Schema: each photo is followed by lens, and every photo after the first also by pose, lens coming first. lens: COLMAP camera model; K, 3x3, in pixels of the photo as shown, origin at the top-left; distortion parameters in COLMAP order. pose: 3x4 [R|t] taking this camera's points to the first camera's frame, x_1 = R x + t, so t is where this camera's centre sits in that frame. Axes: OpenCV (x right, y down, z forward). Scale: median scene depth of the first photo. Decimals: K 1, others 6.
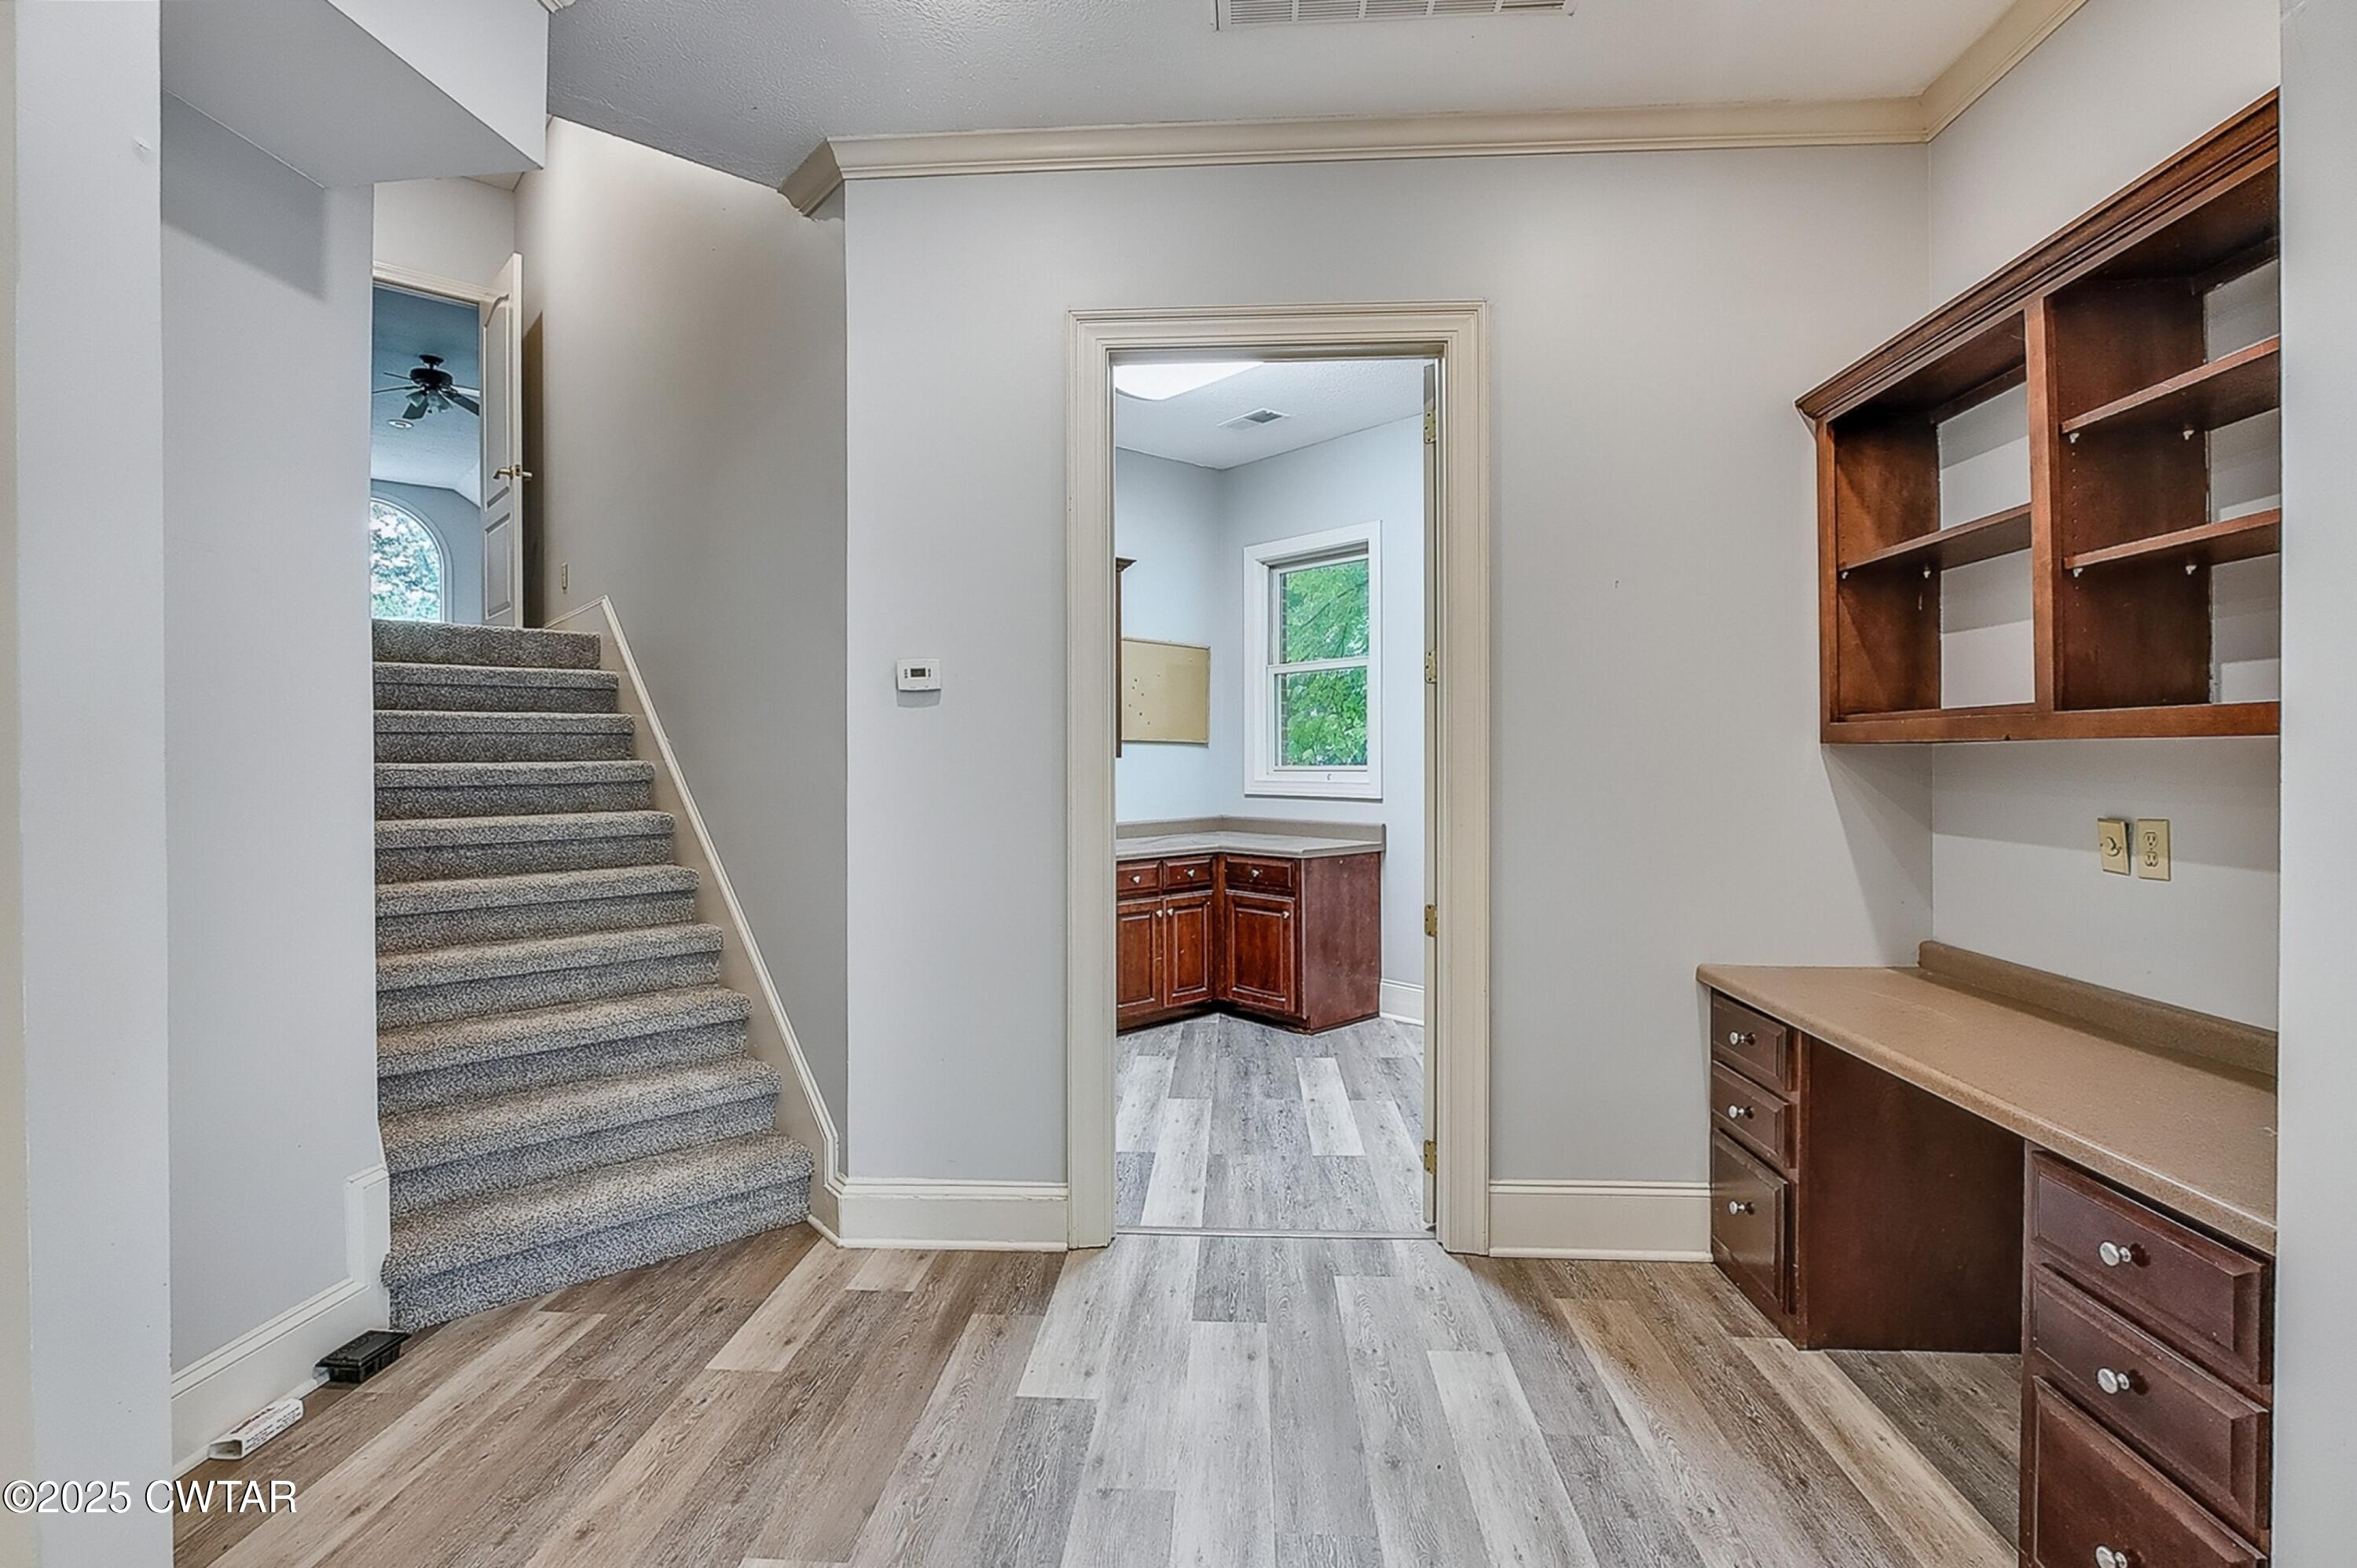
lens RADIAL K [[1086.2, 0, 1179.2], [0, 1086.2, 760.1], [0, 0, 1]] dist [-0.021476, 0.000180]
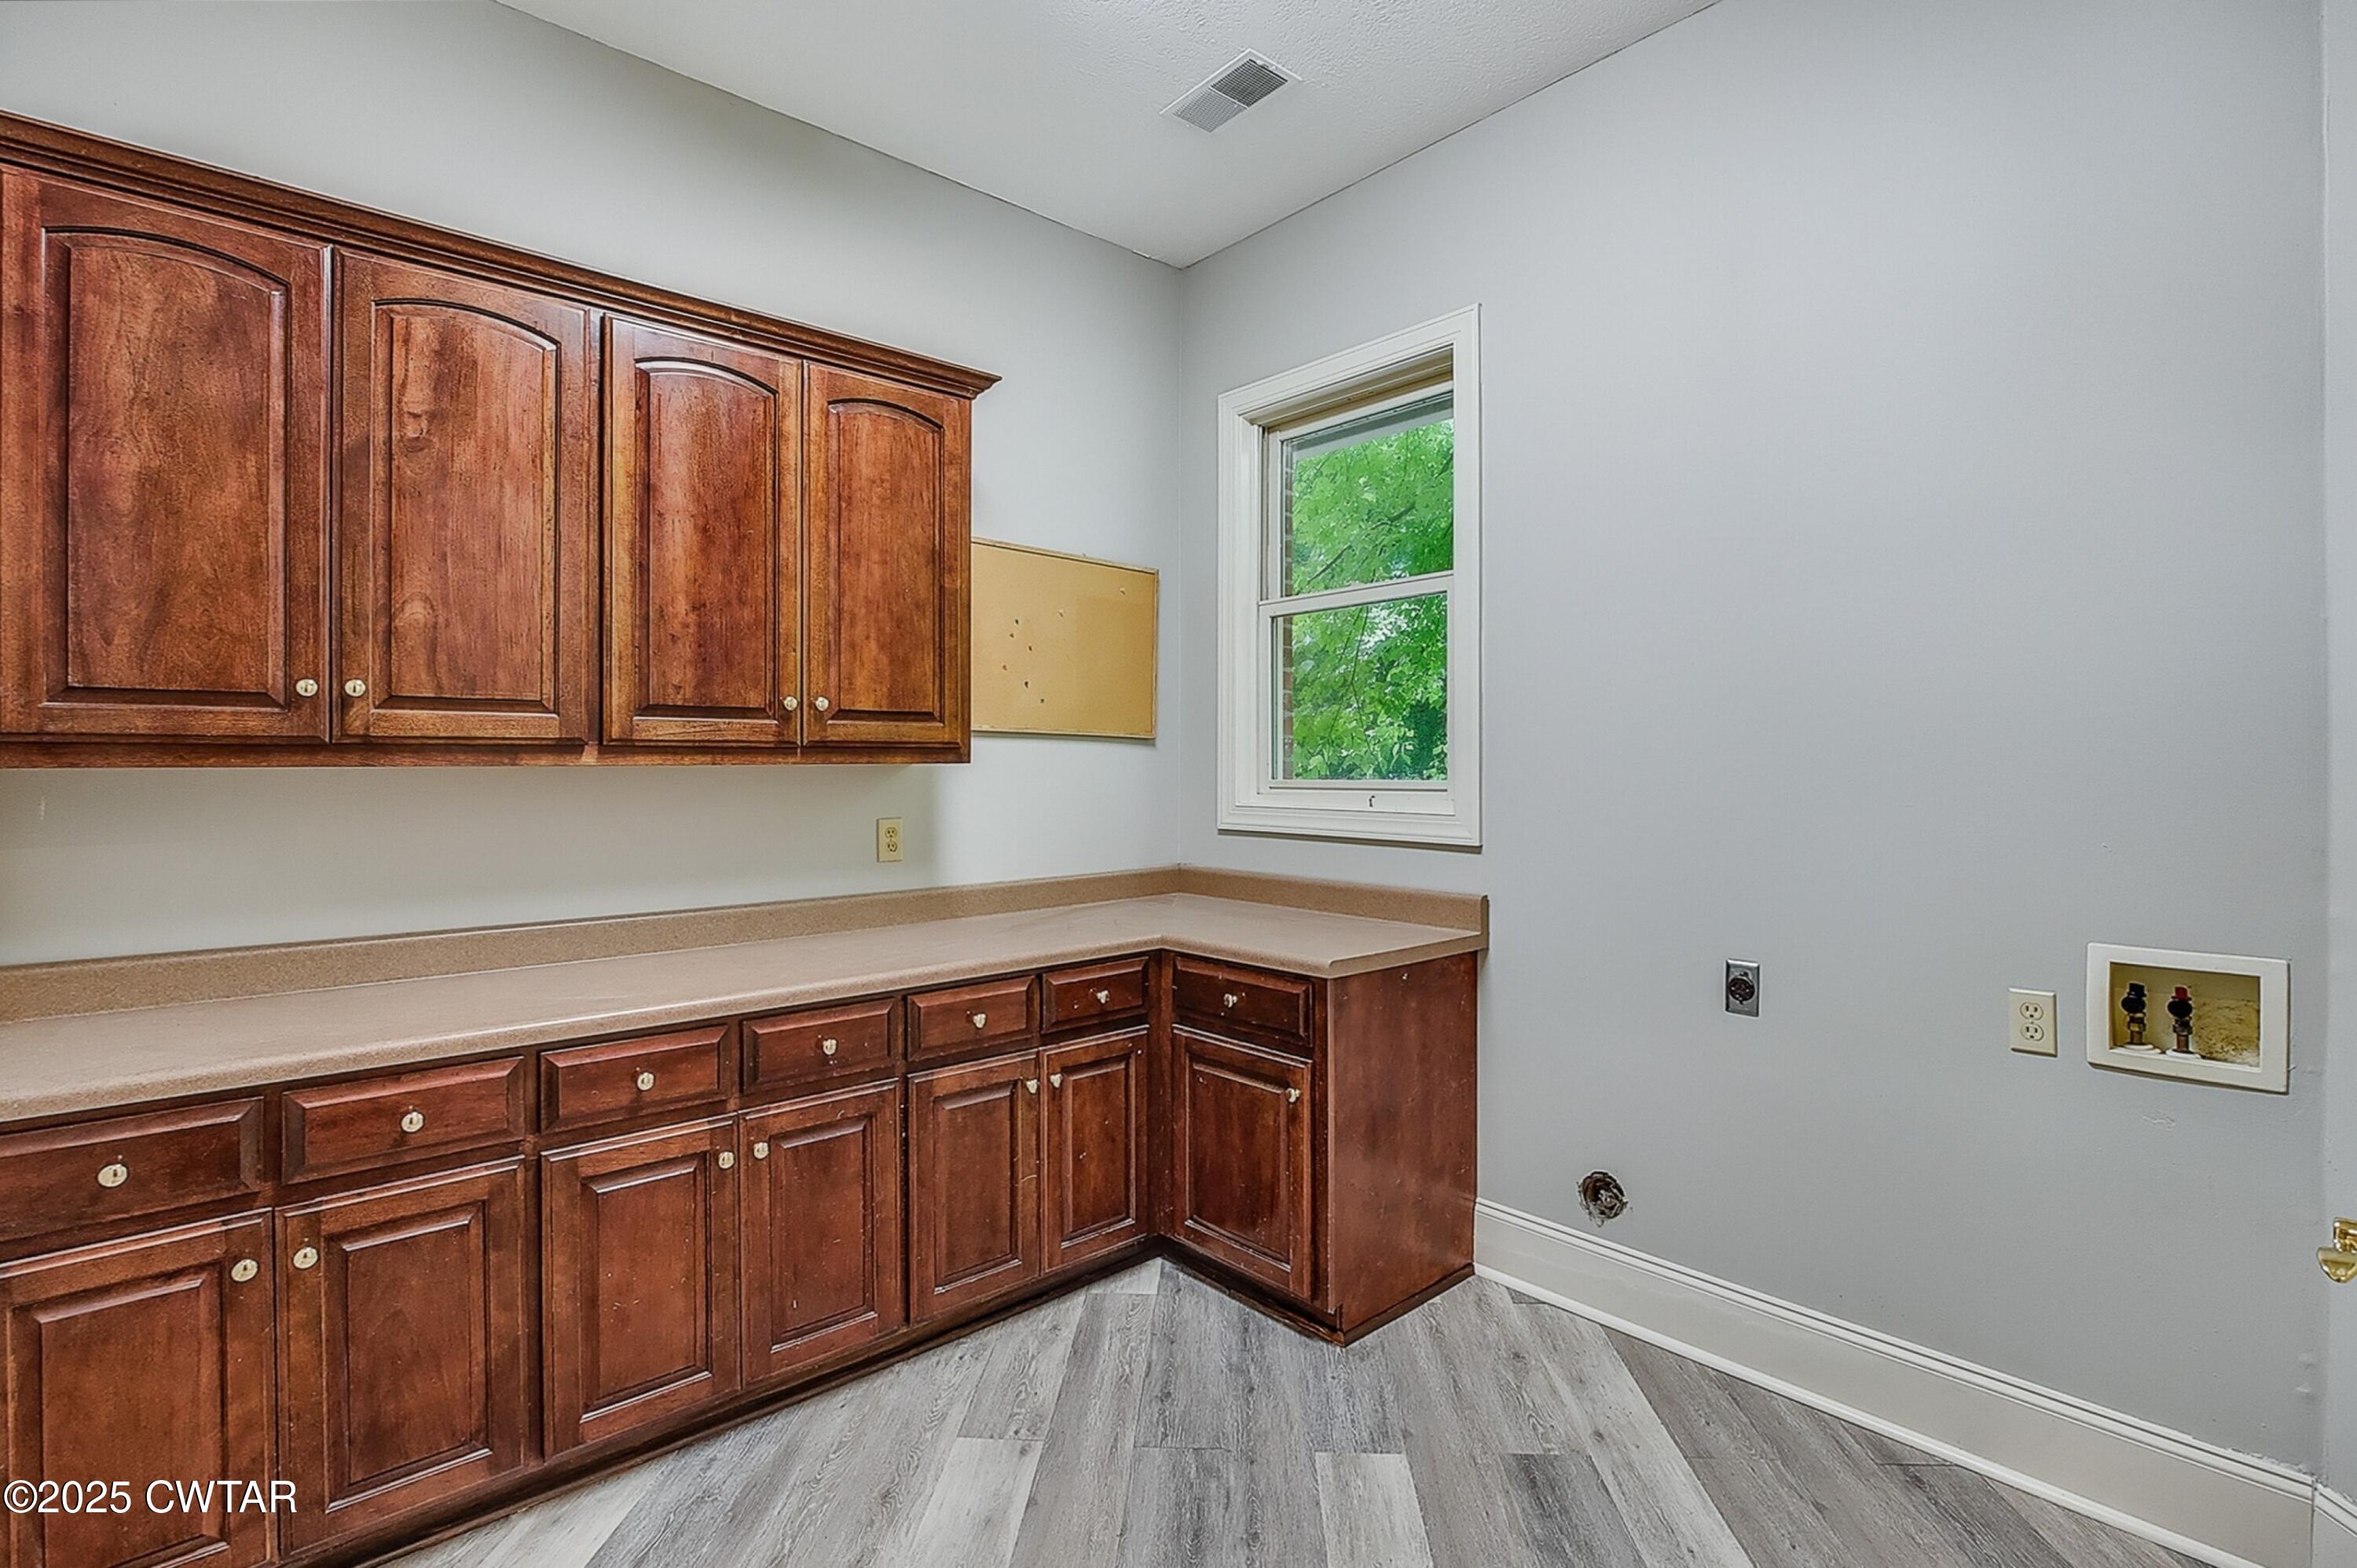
lens RADIAL K [[1086.2, 0, 1179.2], [0, 1086.2, 760.1], [0, 0, 1]] dist [-0.021476, 0.000180]
pose [[0.999980, 0.005128, 0.003636, 0.043509], [-0.005098, 0.999955, -0.008047, -0.000350], [-0.003677, 0.008028, 0.999961, 0.497816]]
